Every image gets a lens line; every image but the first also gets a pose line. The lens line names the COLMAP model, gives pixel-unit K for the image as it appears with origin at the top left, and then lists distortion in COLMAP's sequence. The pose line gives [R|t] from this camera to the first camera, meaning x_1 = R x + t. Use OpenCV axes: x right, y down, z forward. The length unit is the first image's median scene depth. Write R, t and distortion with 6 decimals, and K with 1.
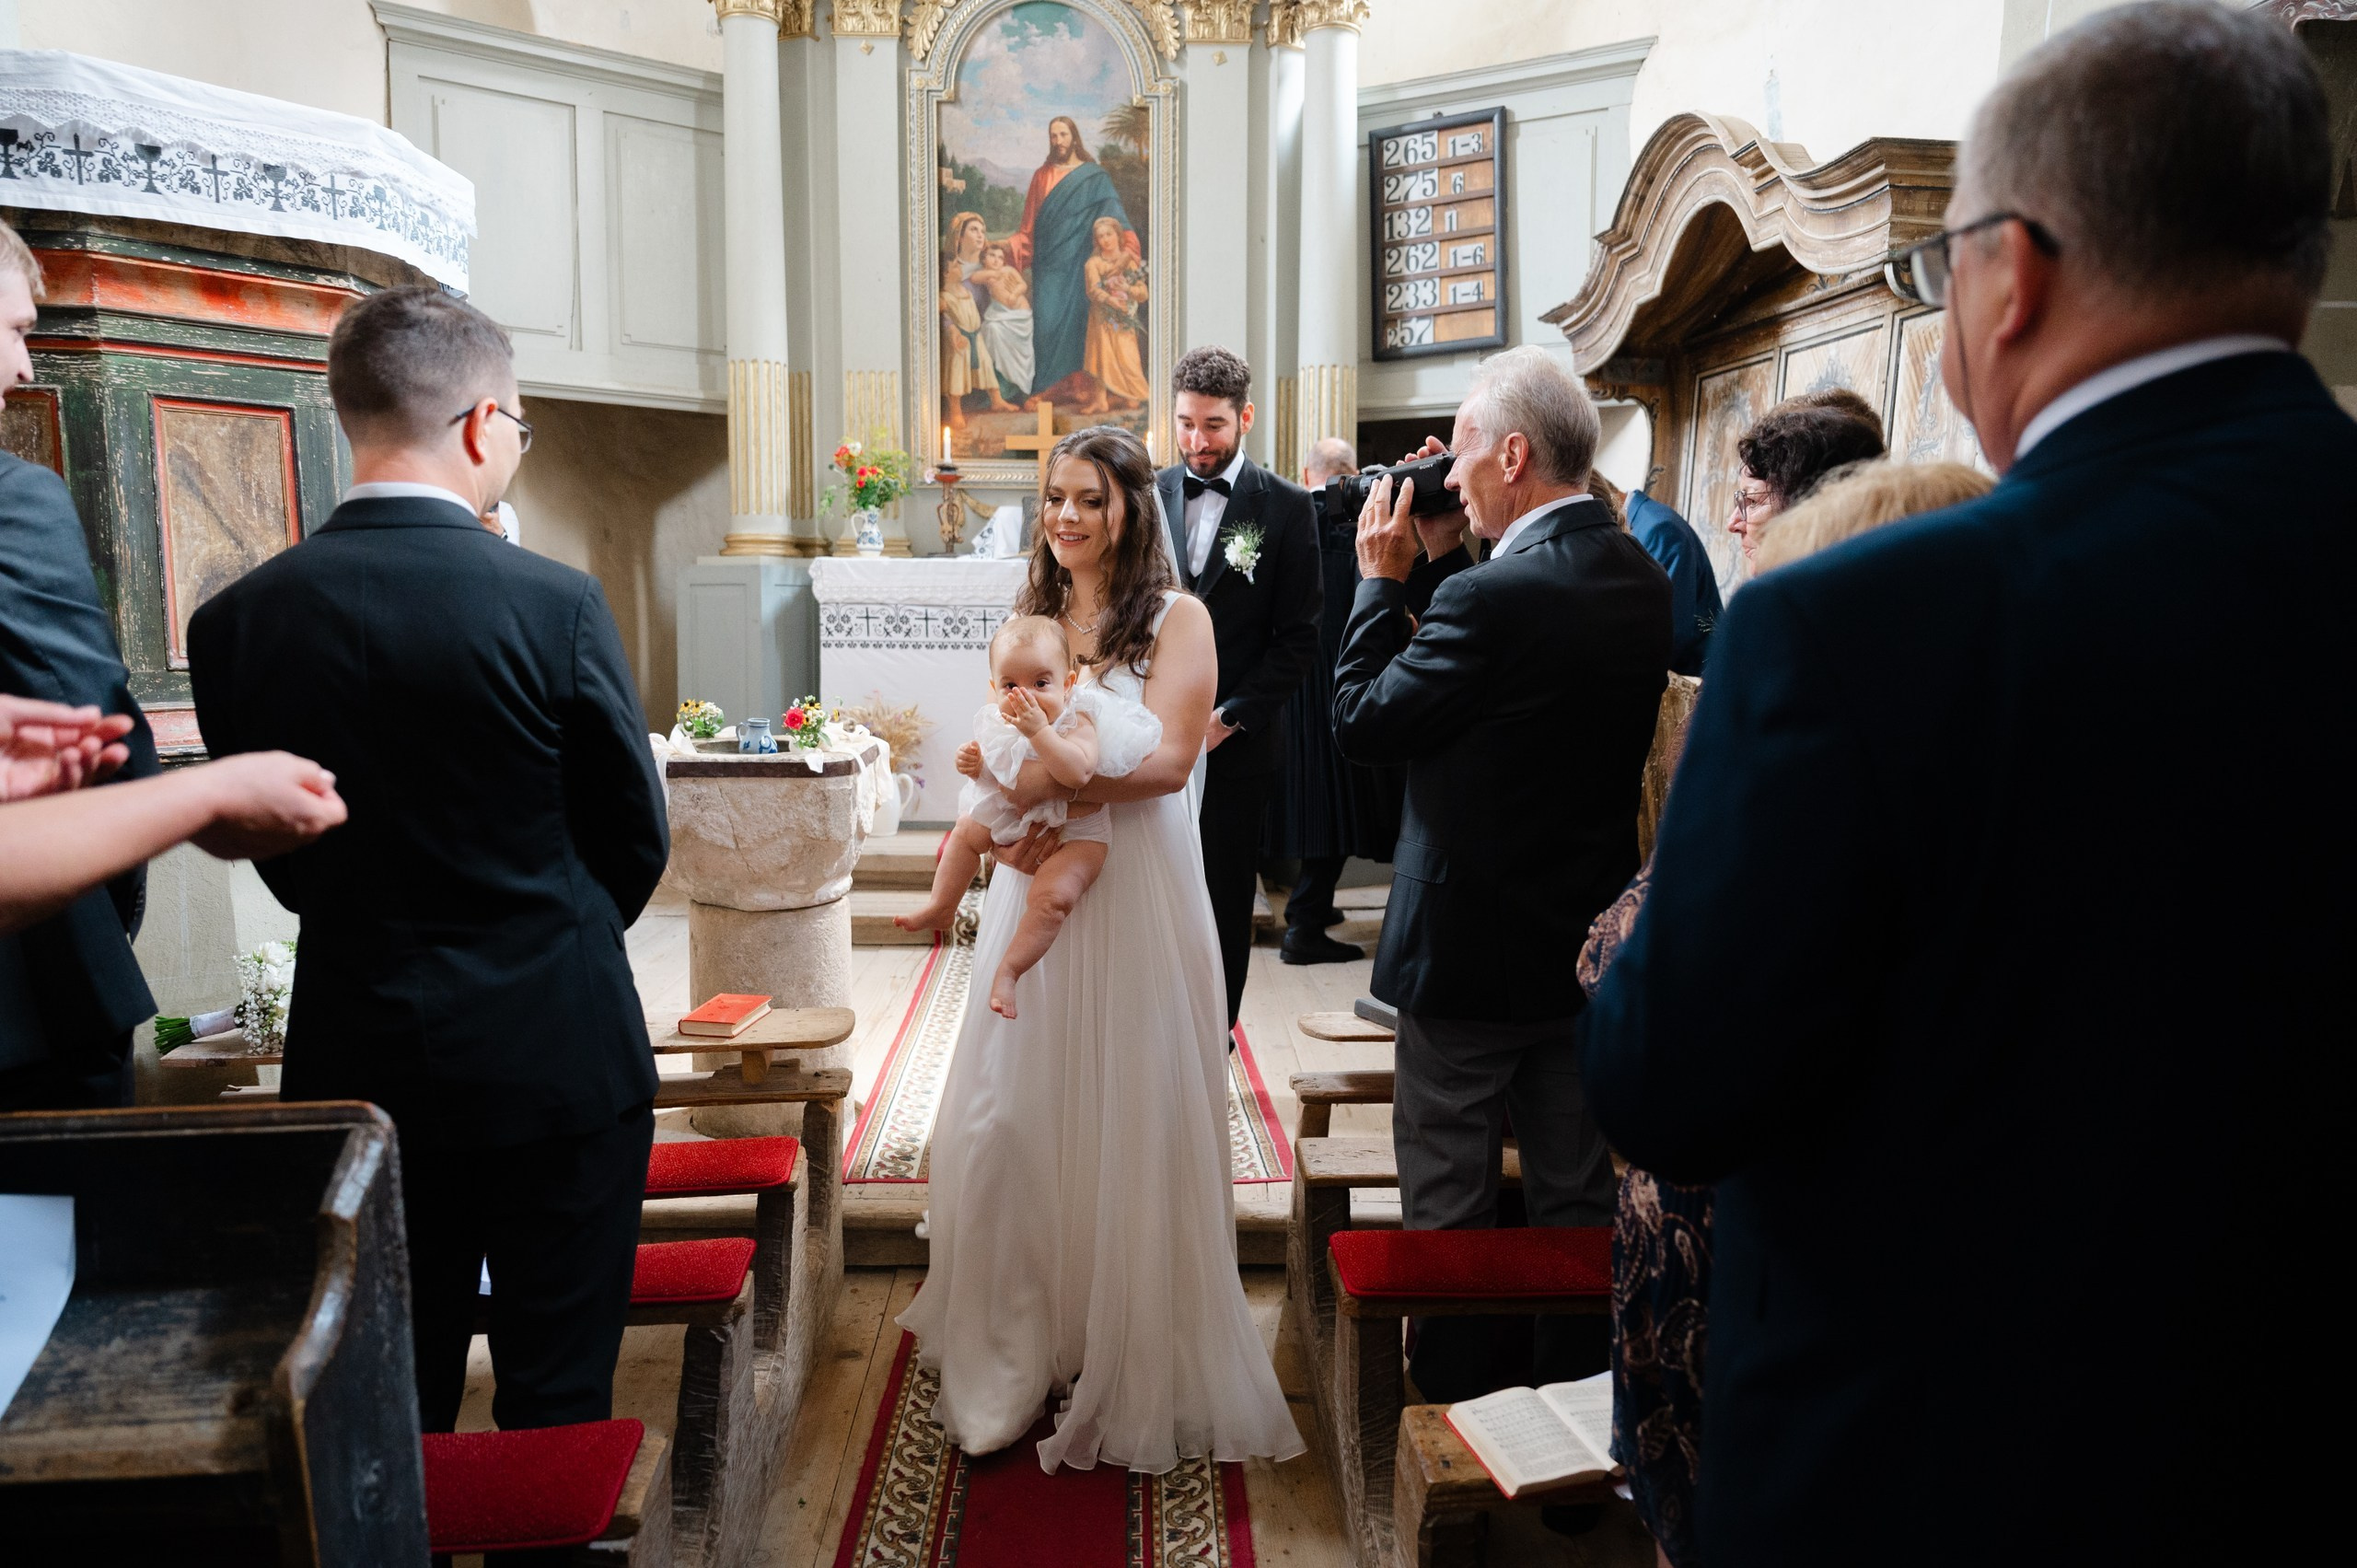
lens RADIAL K [[1559.1, 0, 1164.3], [0, 1559.1, 800.2], [0, 0, 1]] dist [-0.004520, -0.005795]
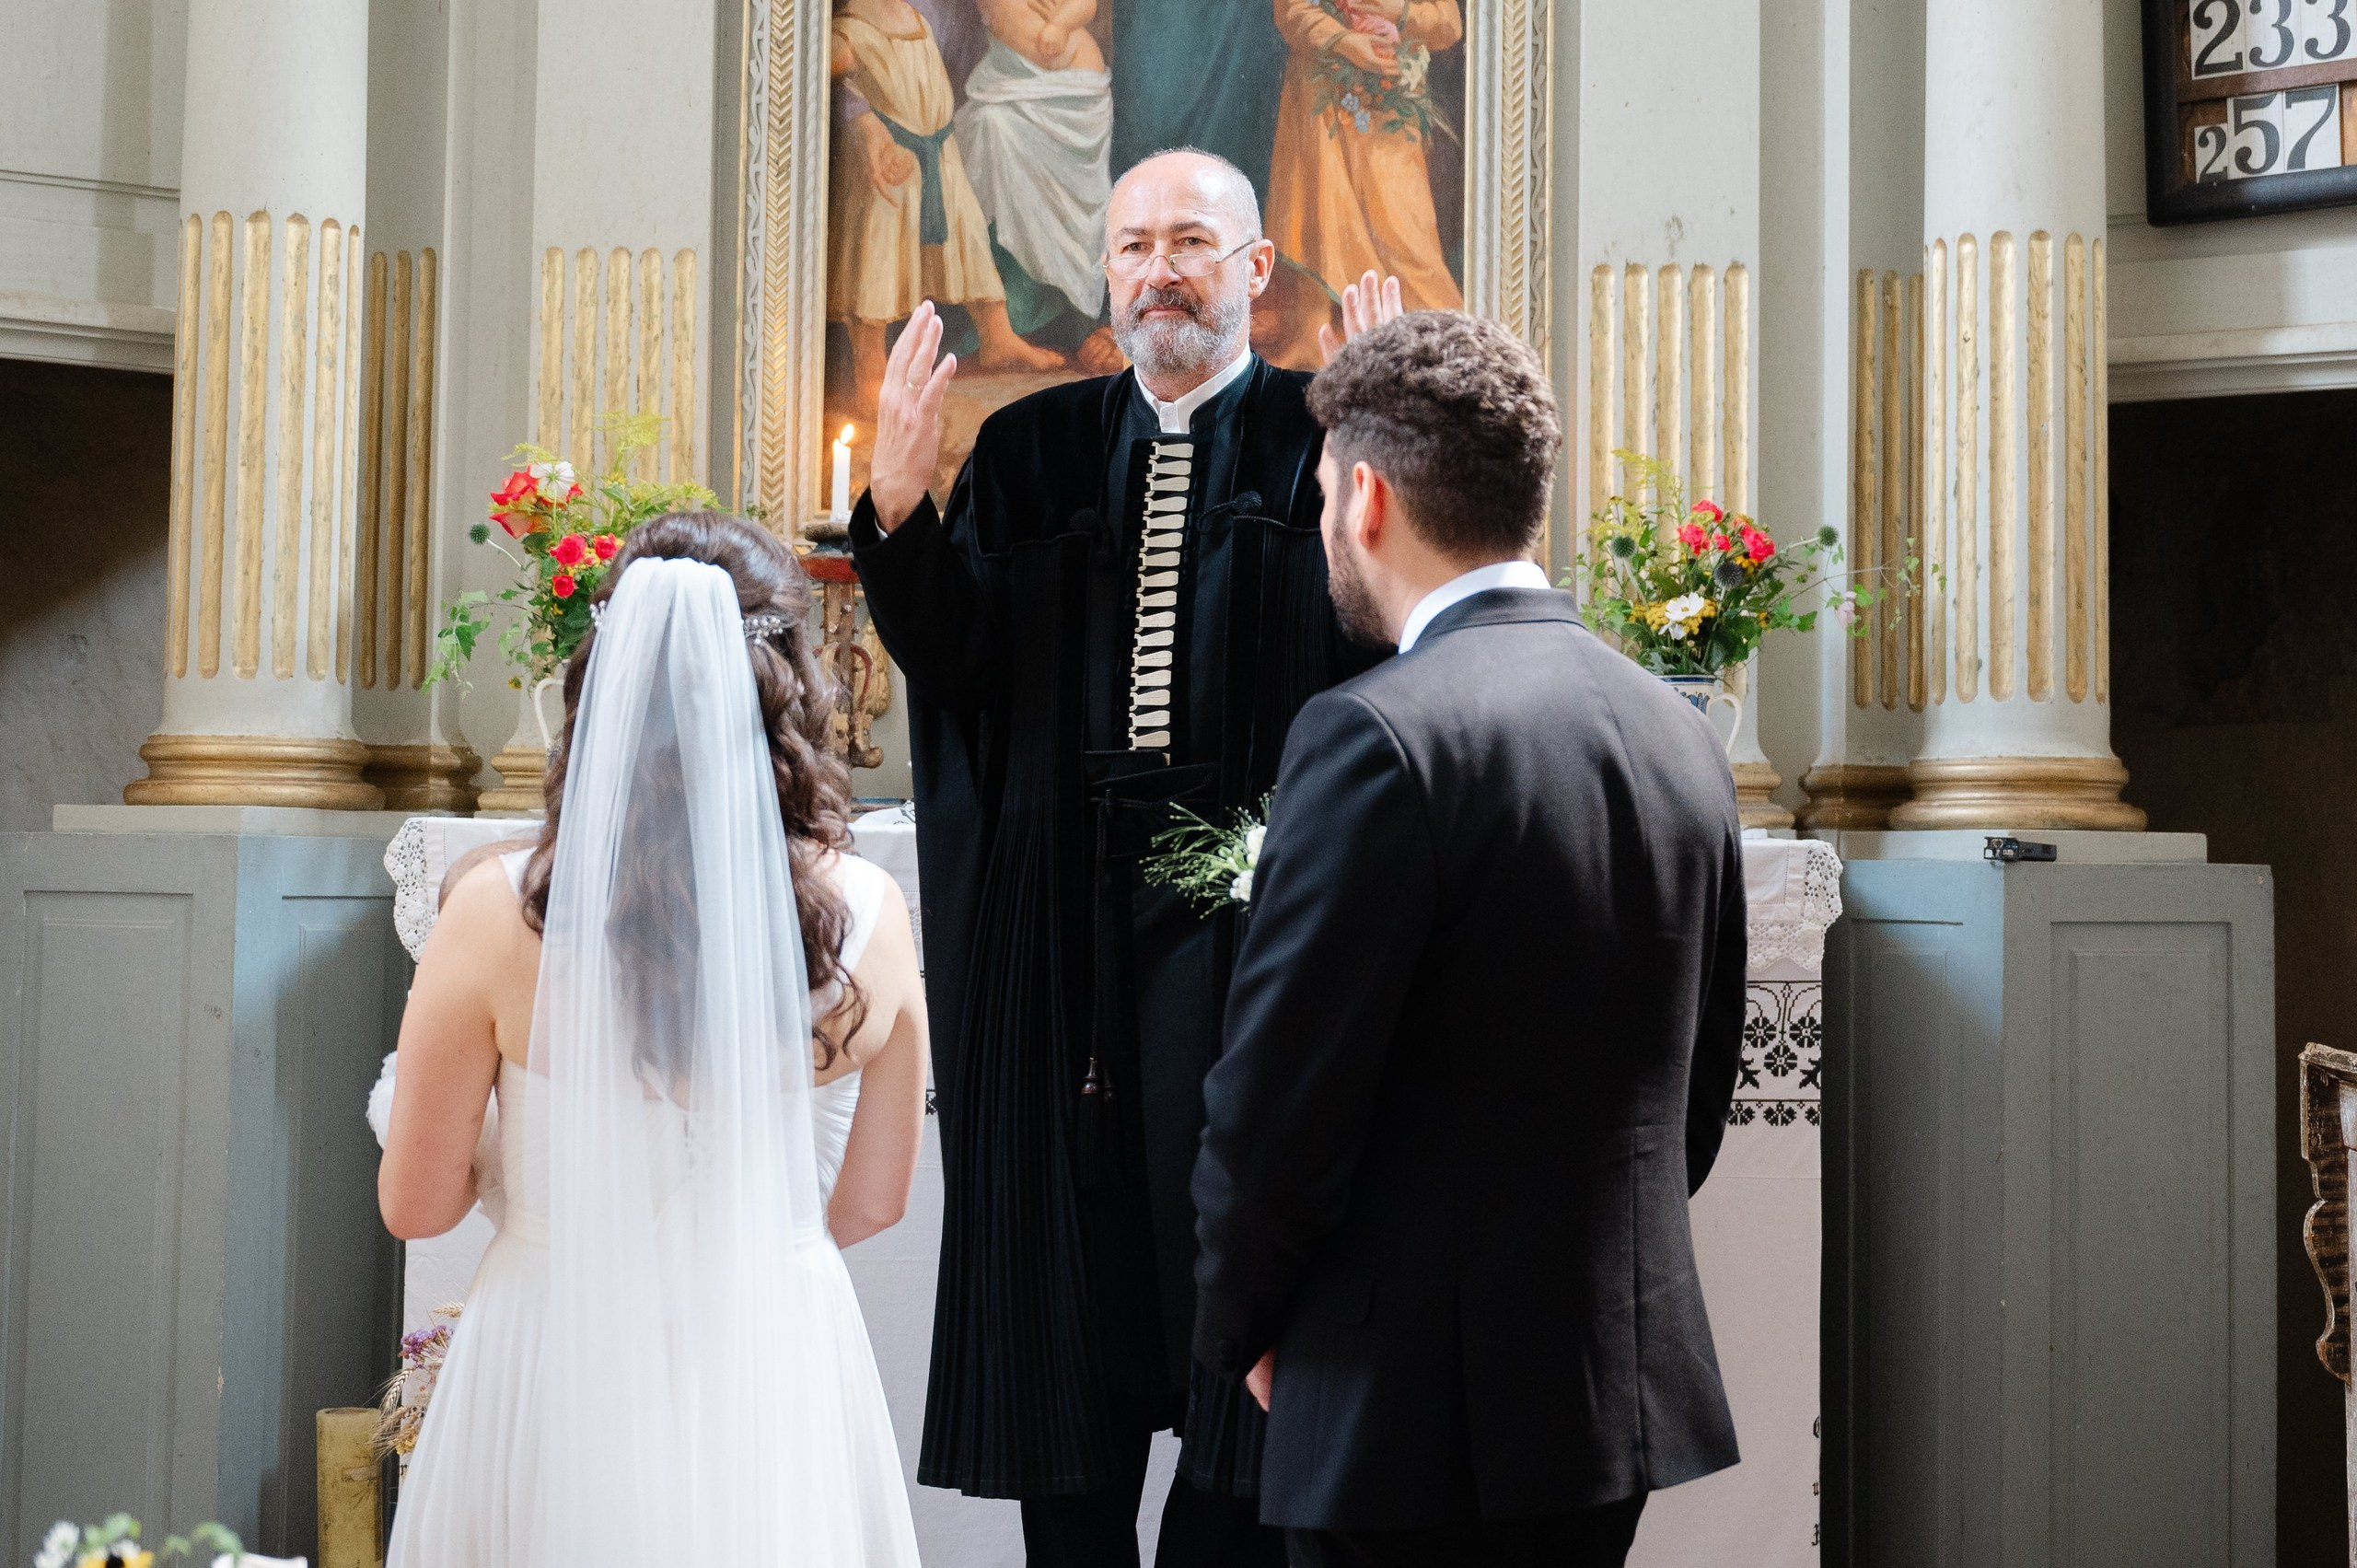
lens RADIAL K [[2779.7, 0, 1255.4], [0, 2779.7, 696.6], [0, 0, 1]] dist [-0.009230, 0.000000]
pose [[0.999047, 0.006908, -0.043095, -0.028307], [-0.013441, 0.988103, -0.153205, -0.094972], [0.041524, 0.153638, 0.987254, 0.445959]]
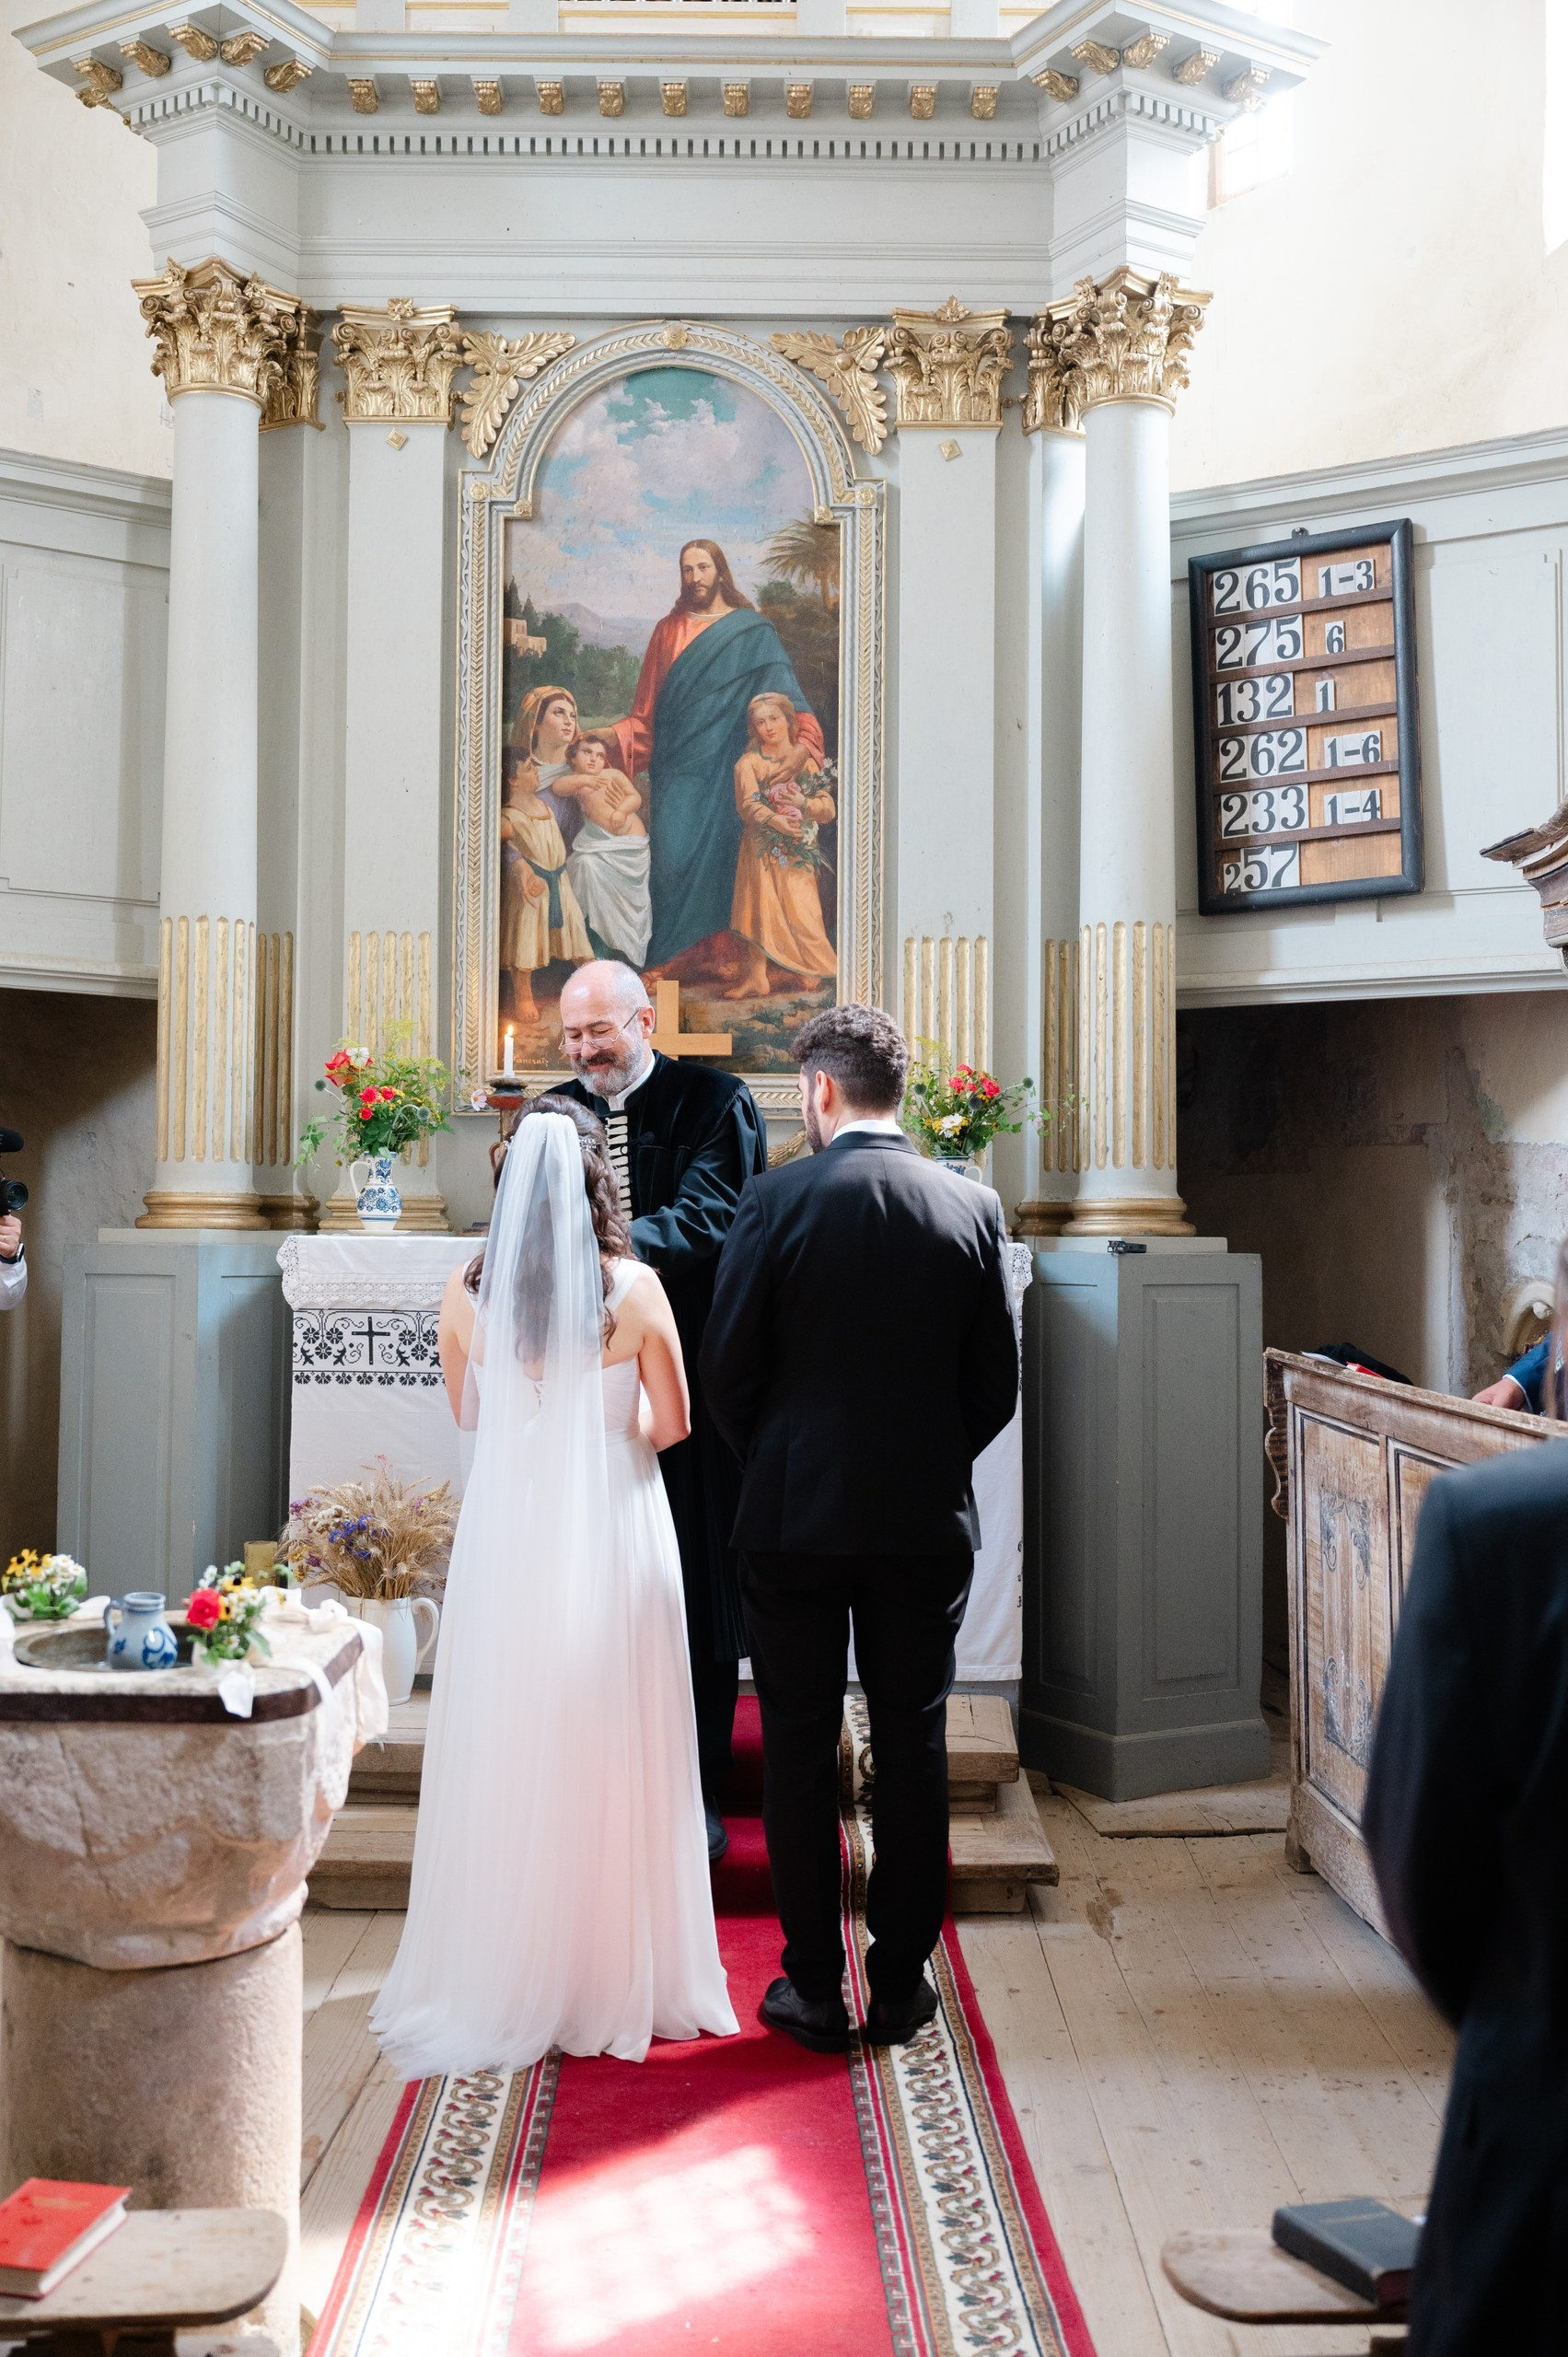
lens RADIAL K [[2047.8, 0, 727.6], [0, 2047.8, 1126.6], [0, 0, 1]] dist [-0.015412, -0.017772]
pose [[0.999205, 0.003555, -0.039714, -0.020967], [-0.008774, 0.991207, -0.132028, -0.092801], [0.038895, 0.132272, 0.990450, 0.208724]]
